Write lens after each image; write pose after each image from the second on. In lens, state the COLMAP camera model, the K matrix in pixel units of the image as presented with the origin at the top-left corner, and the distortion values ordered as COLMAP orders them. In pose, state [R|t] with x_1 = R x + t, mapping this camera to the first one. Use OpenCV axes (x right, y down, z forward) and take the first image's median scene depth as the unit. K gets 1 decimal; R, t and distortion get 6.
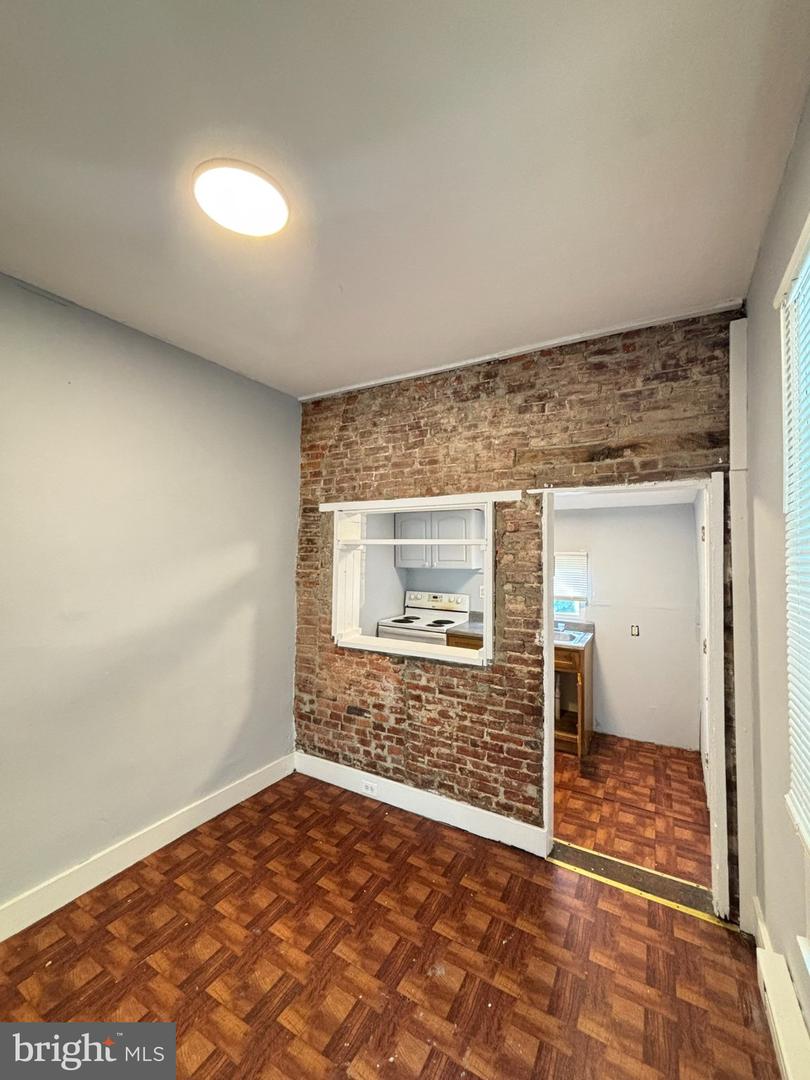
lens RADIAL K [[438.9, 0, 407.1], [0, 438.9, 532.5], [0, 0, 1]] dist [-0.005626, 0.002515]
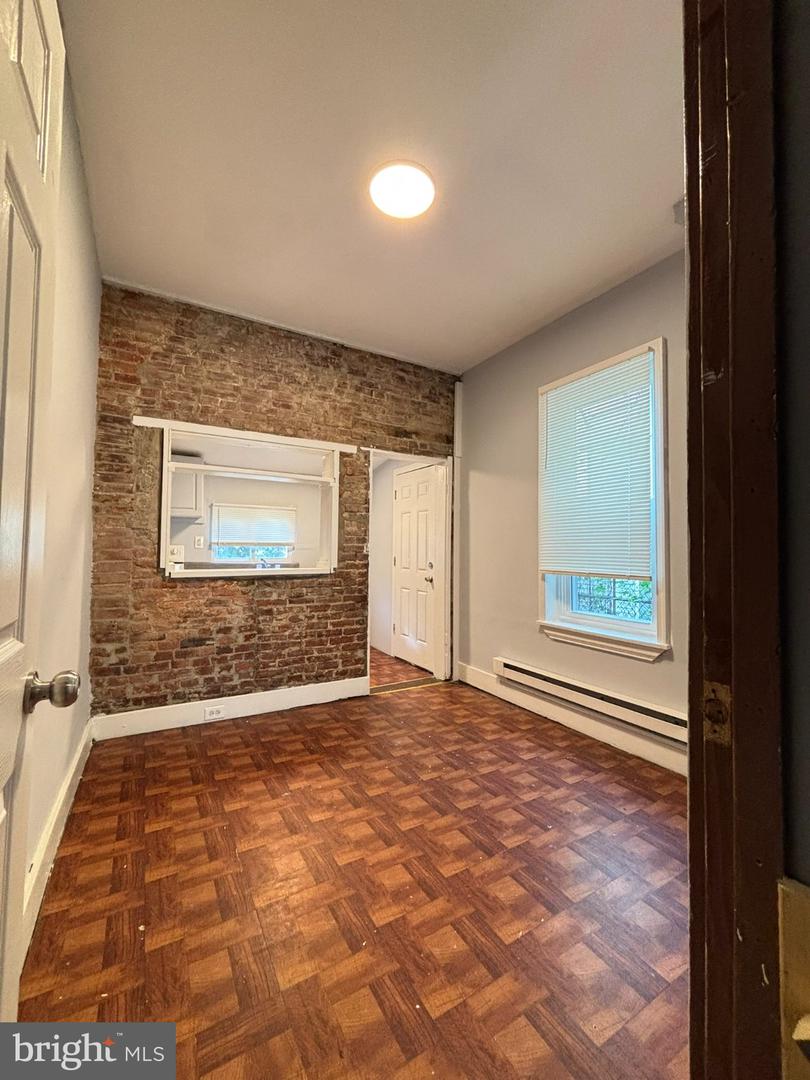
lens RADIAL K [[438.9, 0, 401.5], [0, 438.9, 536.7], [0, 0, 1]] dist [-0.005626, 0.002515]
pose [[0.489788, 0.024999, 0.871483, -0.825566], [-0.047497, 0.998869, -0.001959, 0.176421], [-0.870547, -0.040433, 0.490422, 0.163120]]
